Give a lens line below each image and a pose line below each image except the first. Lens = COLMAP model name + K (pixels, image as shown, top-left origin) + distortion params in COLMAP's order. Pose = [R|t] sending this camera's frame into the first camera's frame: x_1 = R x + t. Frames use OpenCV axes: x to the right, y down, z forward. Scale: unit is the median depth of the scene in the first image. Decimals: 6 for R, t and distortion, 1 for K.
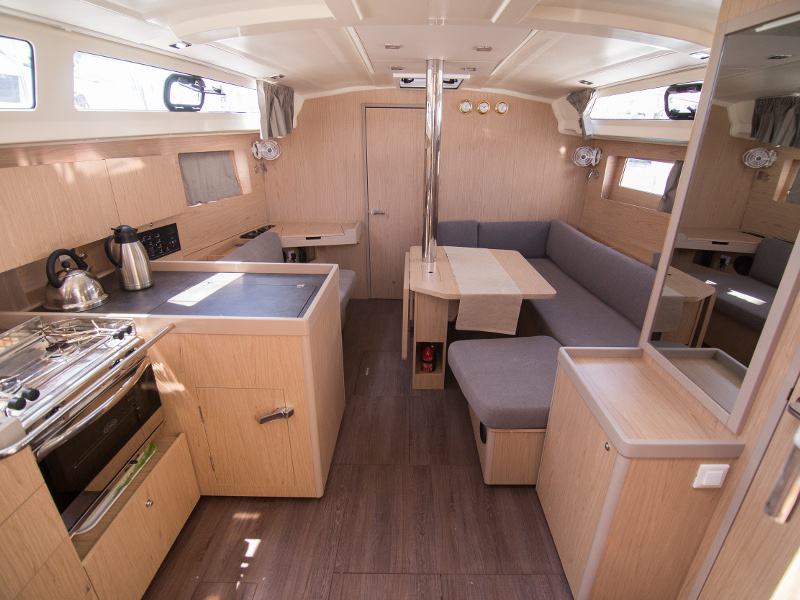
lens RADIAL K [[401.1, 0, 412.6], [0, 401.1, 299.1], [0, 0, 1]] dist [-0.017060, -0.001032]
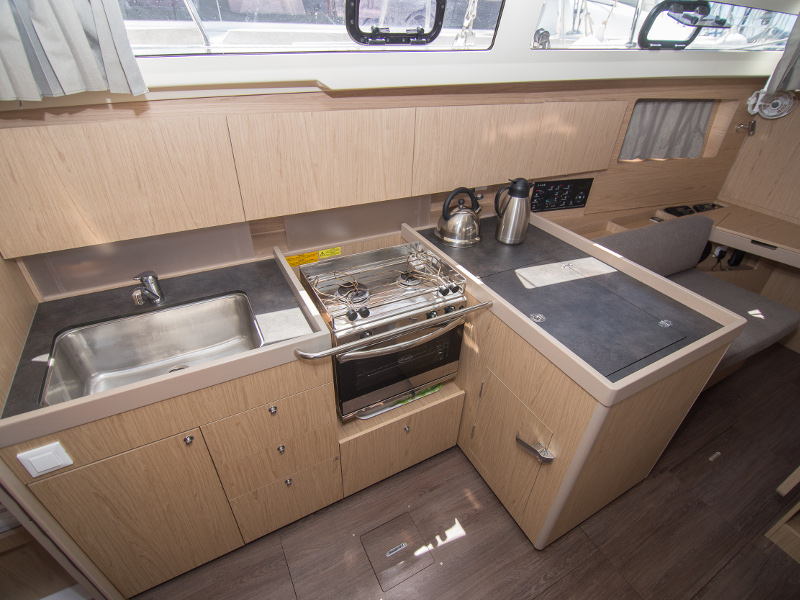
lens RADIAL K [[401.1, 0, 412.6], [0, 401.1, 299.1], [0, 0, 1]] dist [-0.017060, -0.001032]
pose [[0.485522, 0.486587, -0.726293, -0.002302], [-0.359123, 0.868463, 0.341764, -0.171541], [0.797057, 0.094894, 0.596402, 0.236496]]
